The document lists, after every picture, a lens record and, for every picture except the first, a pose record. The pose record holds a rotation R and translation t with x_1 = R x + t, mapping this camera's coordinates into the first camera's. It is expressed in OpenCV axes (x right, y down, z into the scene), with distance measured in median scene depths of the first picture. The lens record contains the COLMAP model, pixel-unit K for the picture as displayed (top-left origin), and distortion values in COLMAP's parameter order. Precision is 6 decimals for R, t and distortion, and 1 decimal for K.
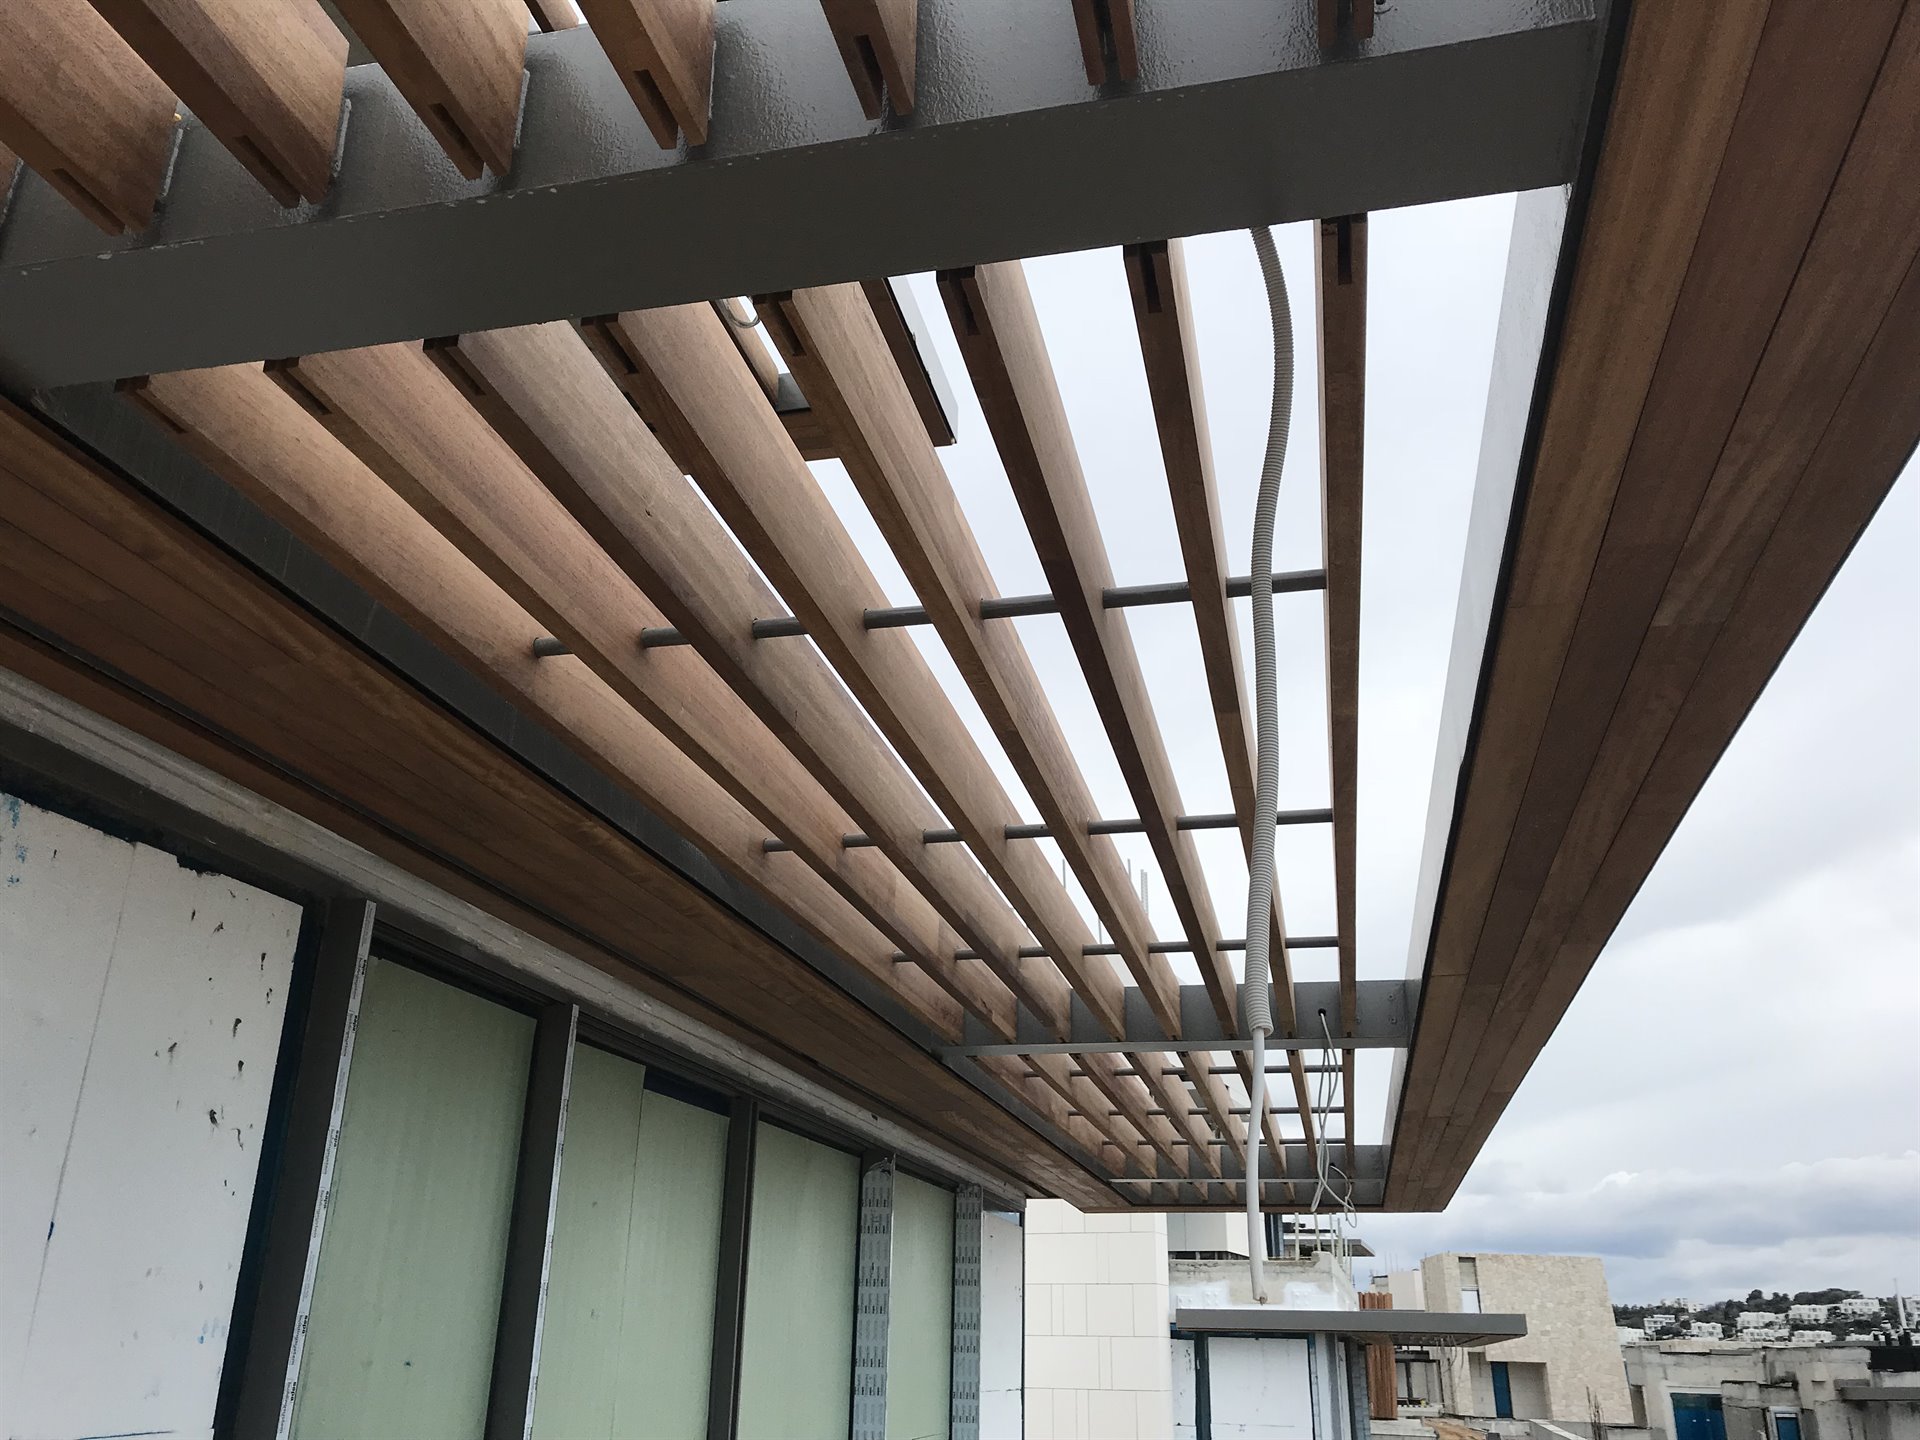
lens RADIAL K [[1541.2, 0, 957.9], [0, 1541.2, 726.7], [0, 0, 1]] dist [0.025247, -0.040610]
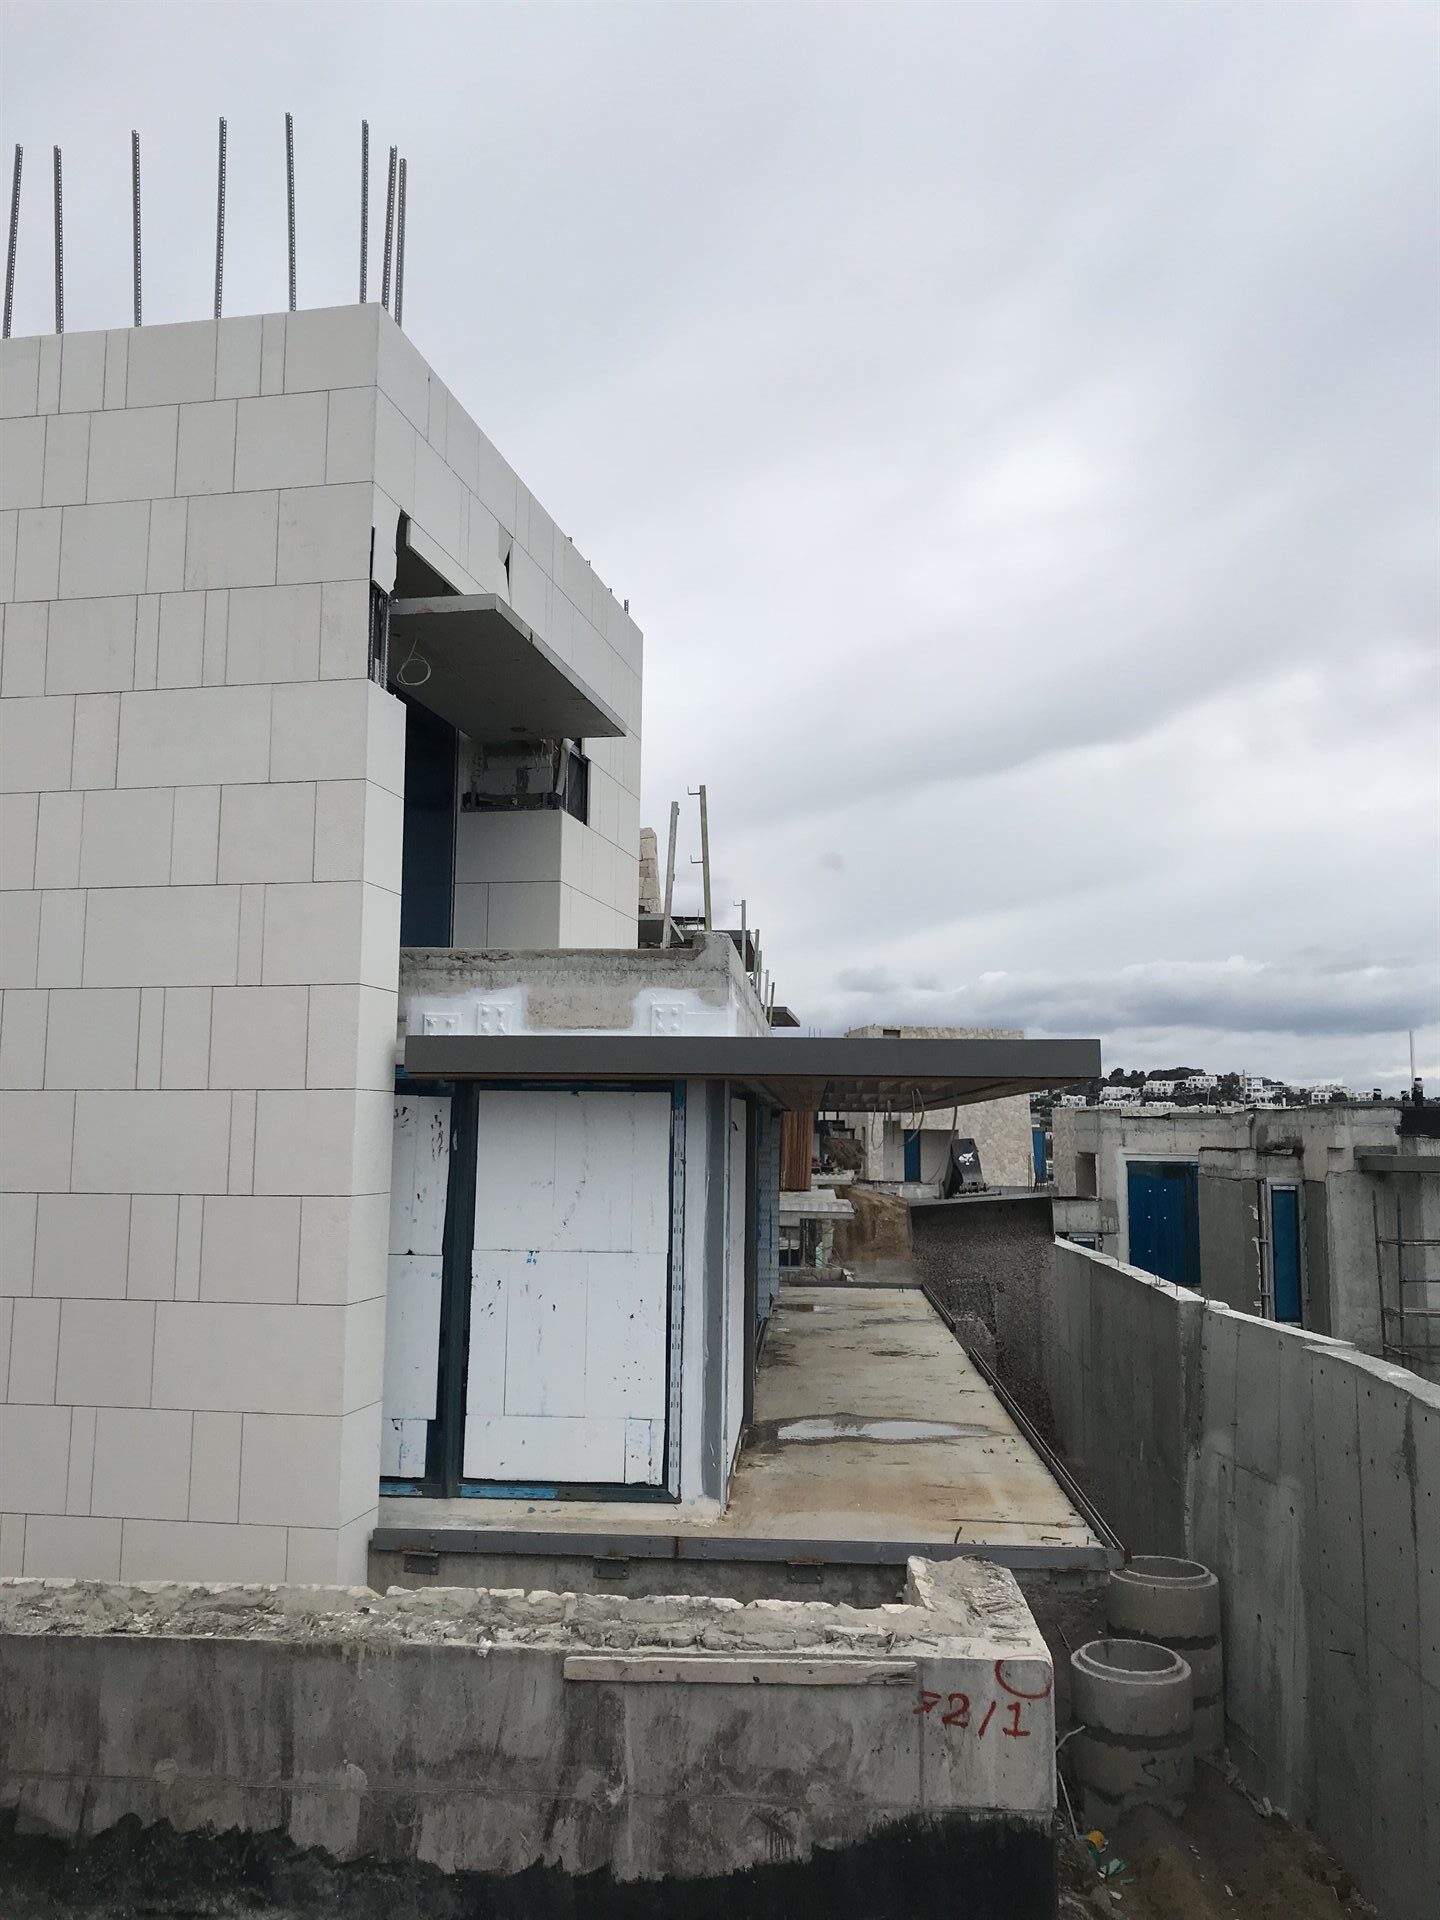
lens RADIAL K [[1541.2, 0, 710.5], [0, 1541.2, 964.3], [0, 0, 1]] dist [0.025247, -0.040610]
pose [[0.981227, 0.008009, 0.192691, 0.077779], [-0.060929, 0.960838, 0.270329, 0.120588], [-0.182980, -0.276994, 0.943288, 0.293977]]
